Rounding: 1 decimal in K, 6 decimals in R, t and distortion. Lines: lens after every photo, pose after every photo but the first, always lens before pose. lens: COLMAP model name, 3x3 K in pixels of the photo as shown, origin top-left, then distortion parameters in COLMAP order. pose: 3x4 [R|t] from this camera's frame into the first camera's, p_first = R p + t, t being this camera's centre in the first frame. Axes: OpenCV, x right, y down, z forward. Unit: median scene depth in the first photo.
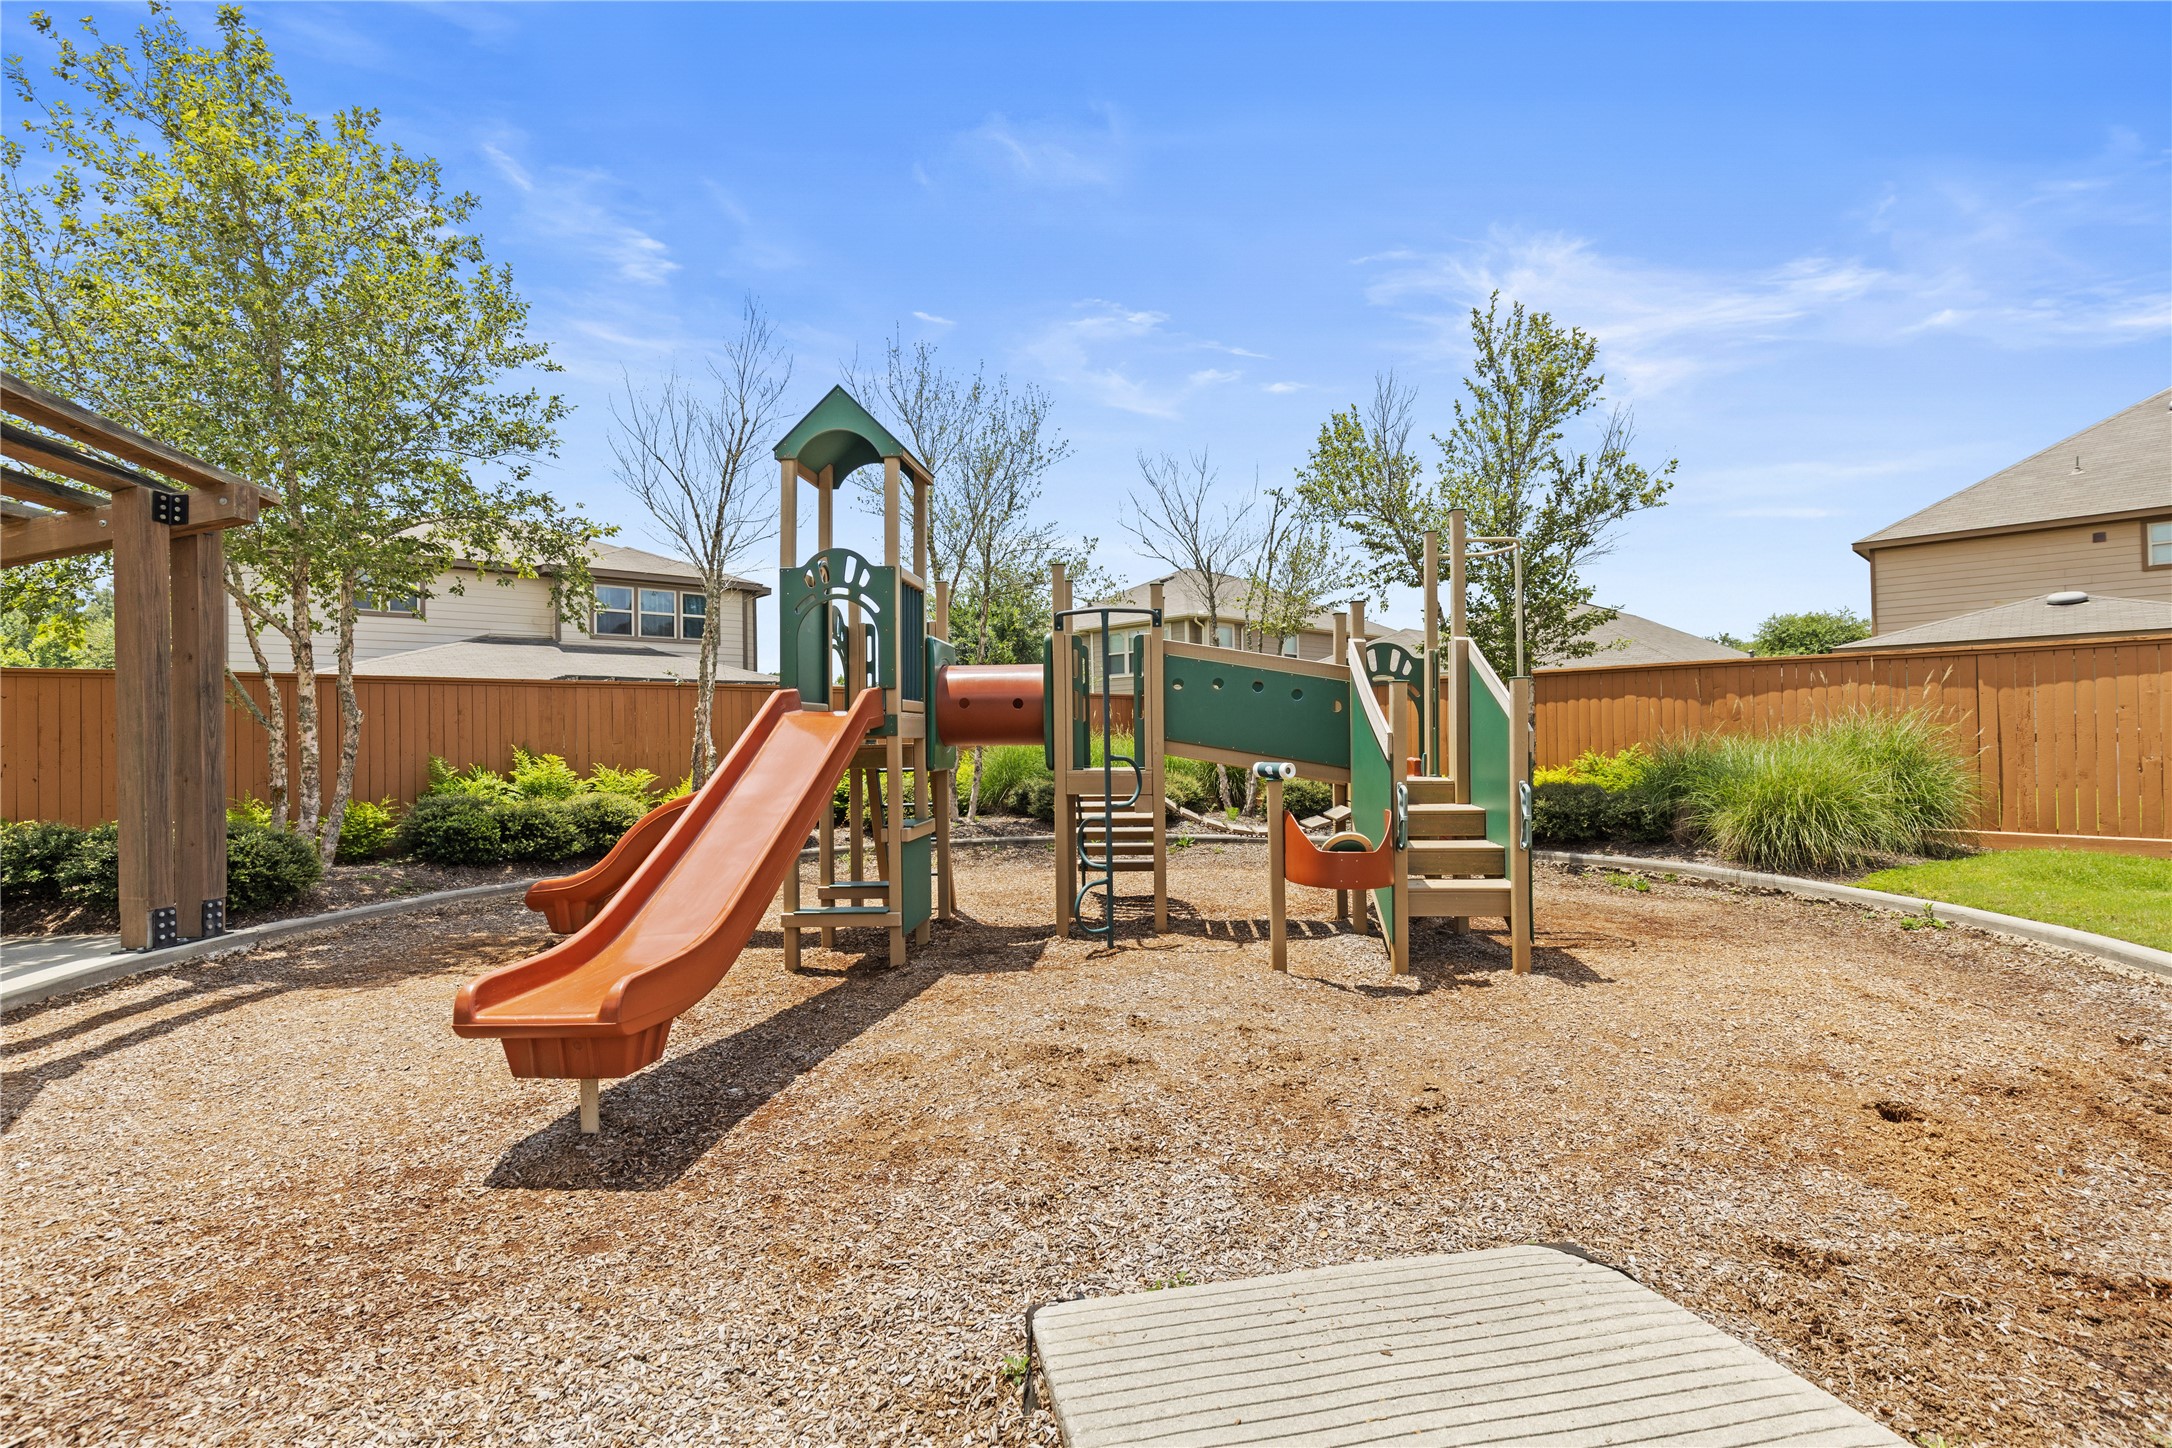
lens RADIAL K [[994.9, 0, 1086.0], [0, 994.9, 724.0], [0, 0, 1]] dist [0.001433, 0.000012]
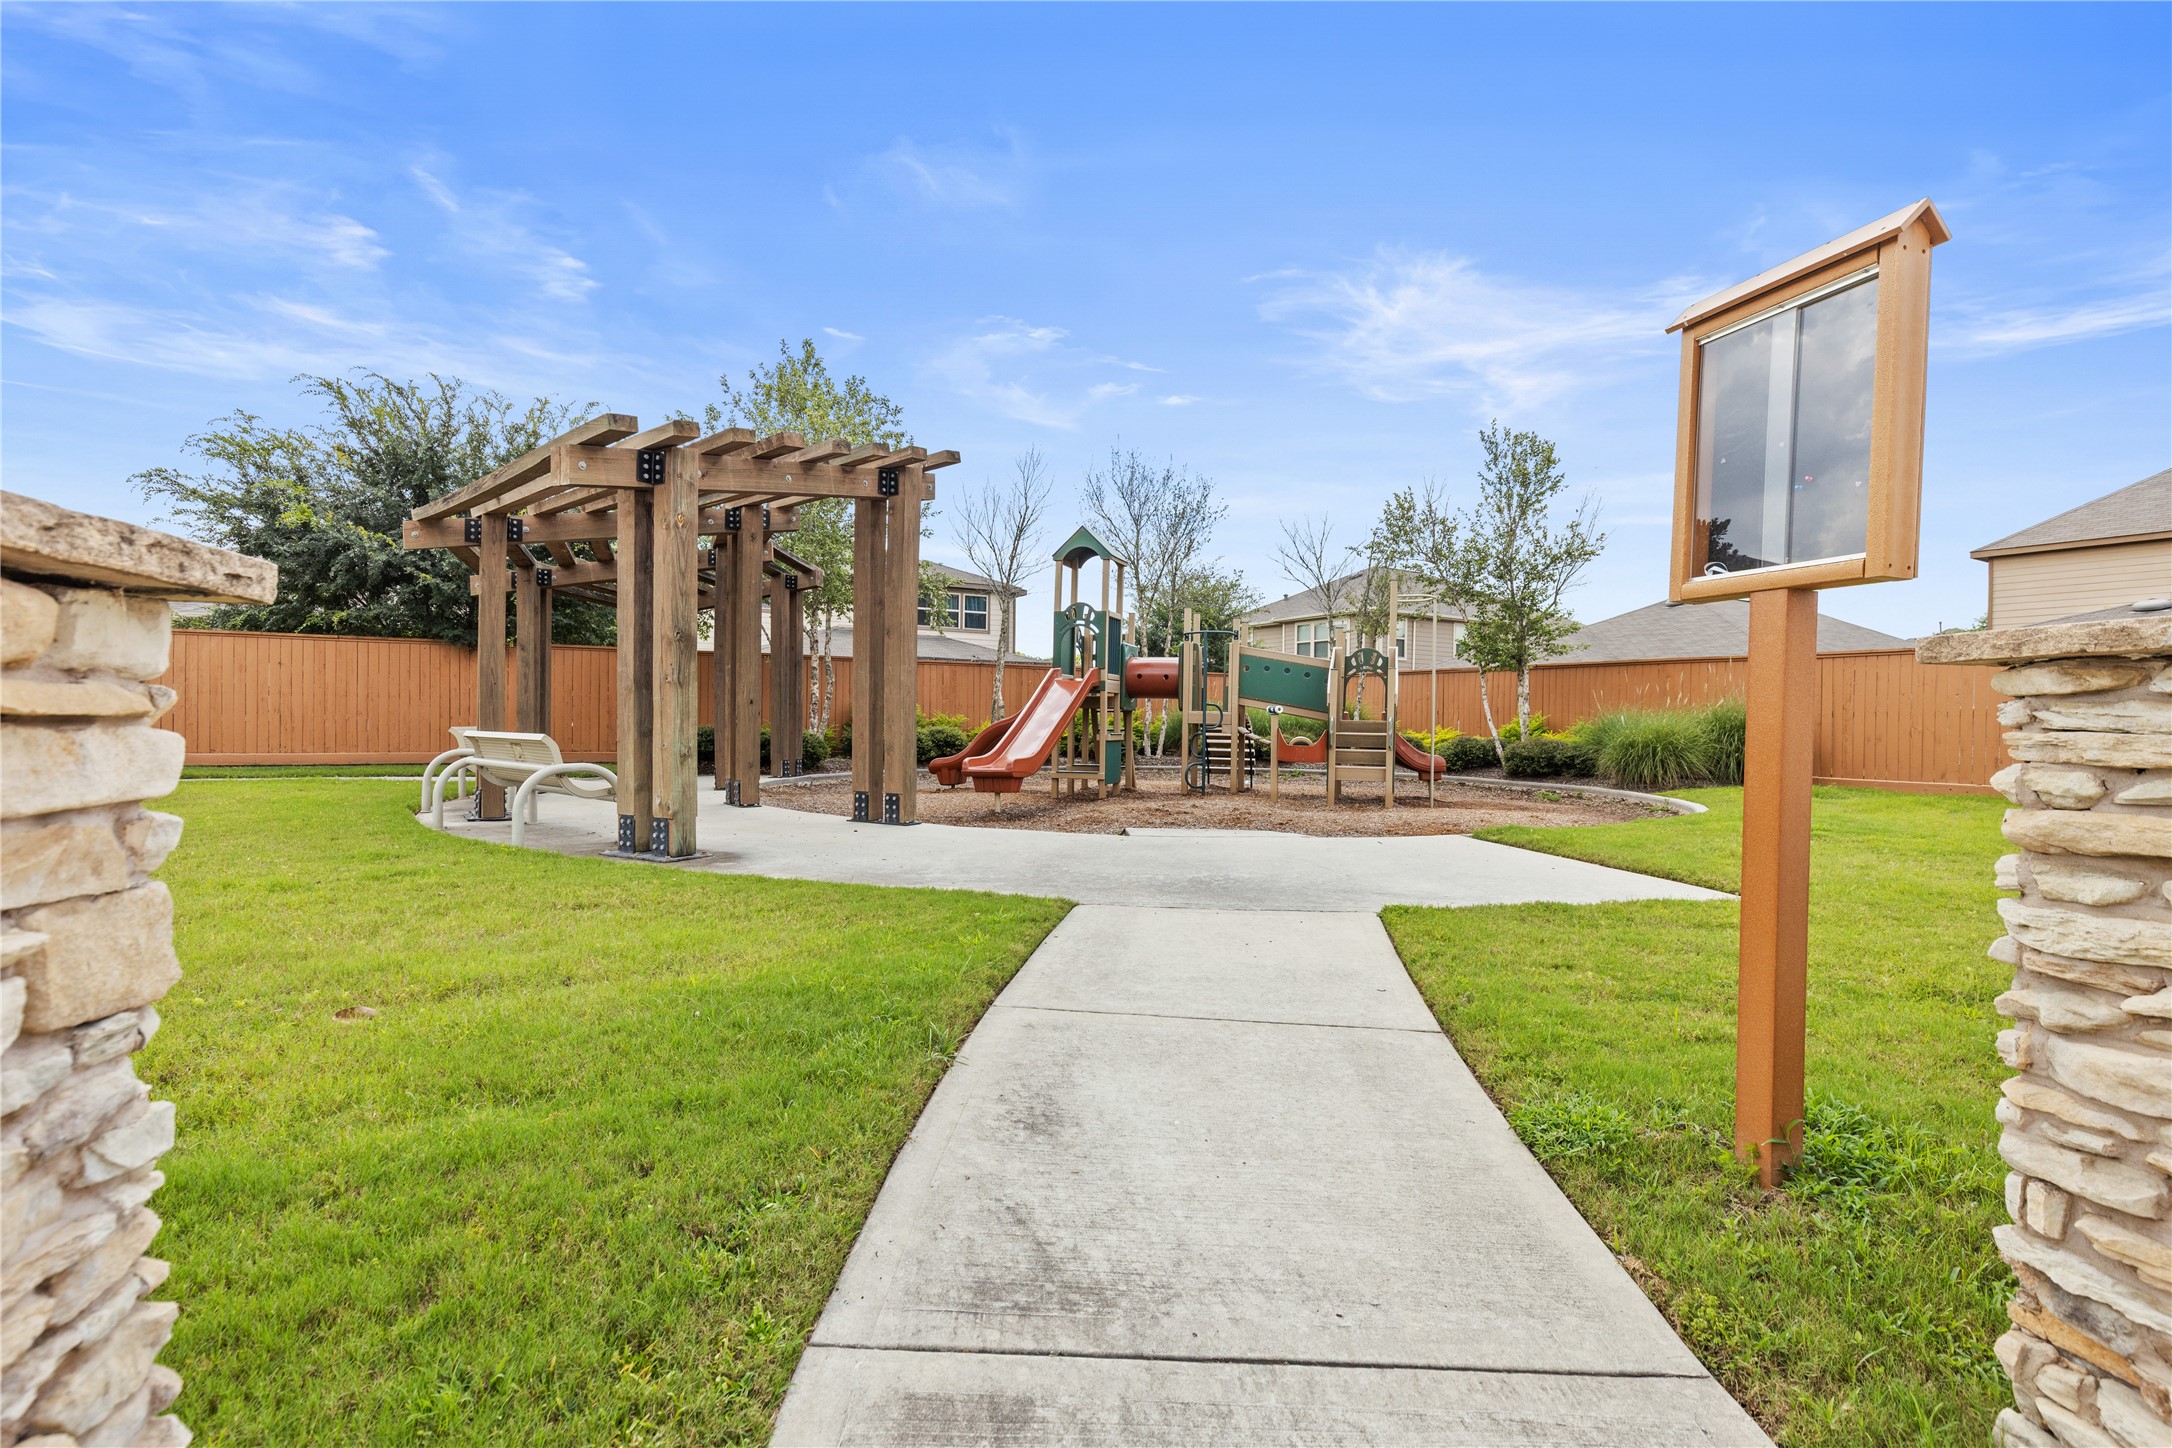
lens RADIAL K [[994.9, 0, 1086.0], [0, 994.9, 724.0], [0, 0, 1]] dist [0.001433, 0.000012]
pose [[0.974275, 0.030874, -0.223239, 0.187841], [-0.026207, 0.999372, 0.023840, 0.025254], [0.223835, -0.017376, 0.974472, -0.822325]]
